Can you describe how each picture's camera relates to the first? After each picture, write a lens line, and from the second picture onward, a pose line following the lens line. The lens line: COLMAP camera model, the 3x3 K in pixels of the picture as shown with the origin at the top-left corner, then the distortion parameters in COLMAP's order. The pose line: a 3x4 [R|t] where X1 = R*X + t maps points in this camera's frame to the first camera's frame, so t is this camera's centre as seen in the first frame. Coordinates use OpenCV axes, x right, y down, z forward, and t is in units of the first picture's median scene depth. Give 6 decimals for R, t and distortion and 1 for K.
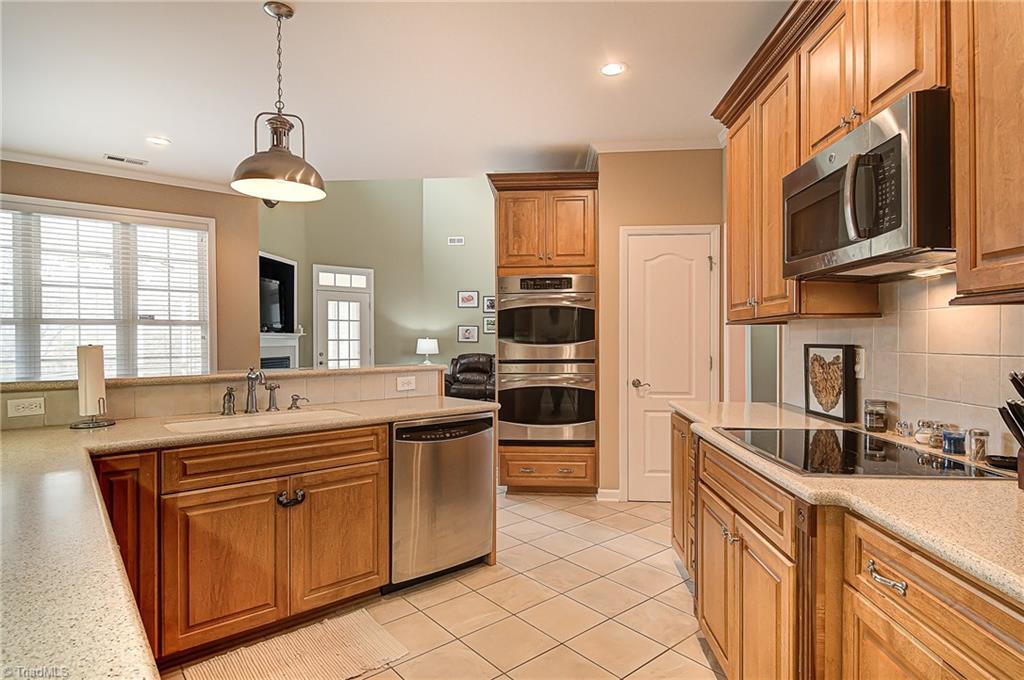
lens RADIAL K [[550.1, 0, 511.2], [0, 550.1, 332.7], [0, 0, 1]] dist [0.005719, -0.005359]
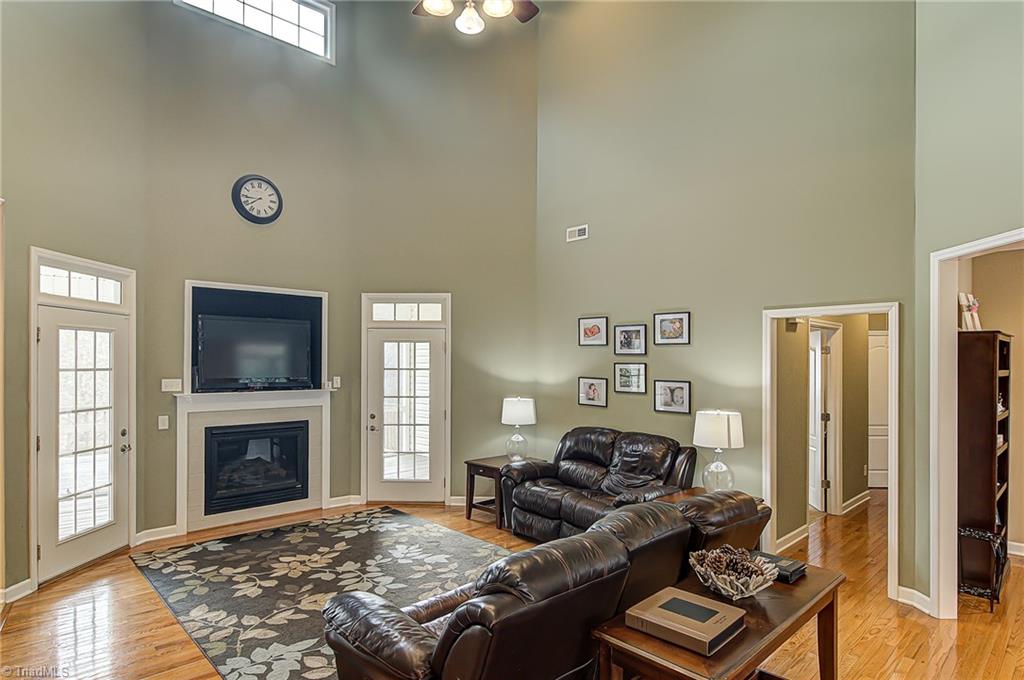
lens RADIAL K [[550.1, 0, 520.6], [0, 550.1, 362.0], [0, 0, 1]] dist [0.005719, -0.005359]
pose [[0.748032, 0.001895, -0.663660, 0.256898], [-0.002621, 0.999997, -0.000099, -0.029951], [0.663657, 0.001814, 0.748035, 0.537242]]
